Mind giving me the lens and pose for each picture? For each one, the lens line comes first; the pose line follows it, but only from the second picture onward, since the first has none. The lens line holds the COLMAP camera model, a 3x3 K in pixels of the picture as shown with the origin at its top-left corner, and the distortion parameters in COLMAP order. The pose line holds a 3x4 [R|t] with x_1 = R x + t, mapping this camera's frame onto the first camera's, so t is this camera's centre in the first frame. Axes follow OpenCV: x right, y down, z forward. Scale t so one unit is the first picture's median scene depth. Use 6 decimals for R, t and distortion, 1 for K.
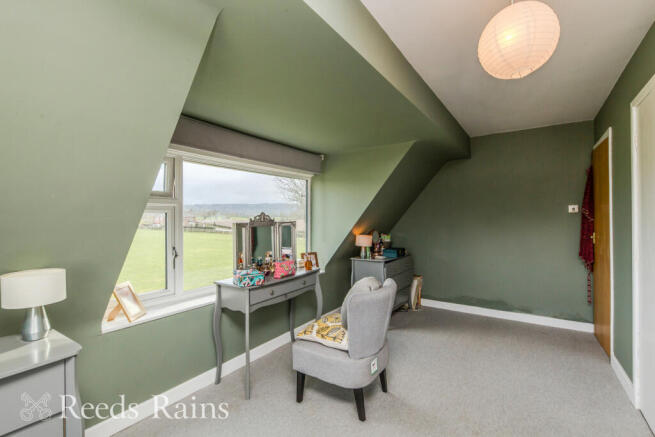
lens RADIAL K [[301.8, 0, 327.5], [0, 301.8, 218.5], [0, 0, 1]] dist [0.000737, -0.000078]
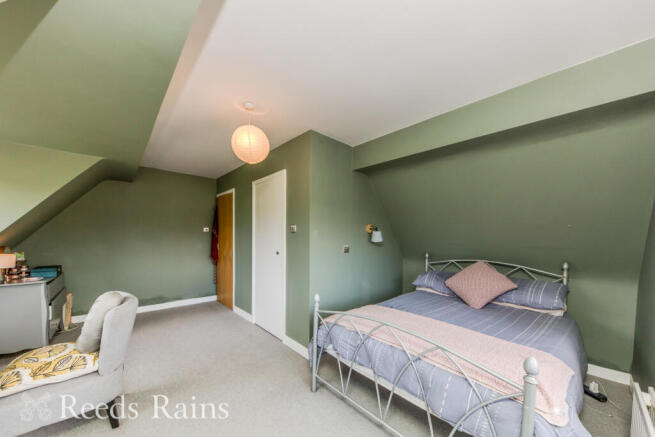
lens RADIAL K [[227.6, 0, 324.9], [0, 227.6, 238.8], [0, 0, 1]] dist [0.000448, 0.000046]
pose [[0.223892, -0.000524, 0.974614, -0.300241], [-0.017775, 0.999831, 0.004621, 0.001577], [-0.974452, -0.018359, 0.223845, 0.087190]]
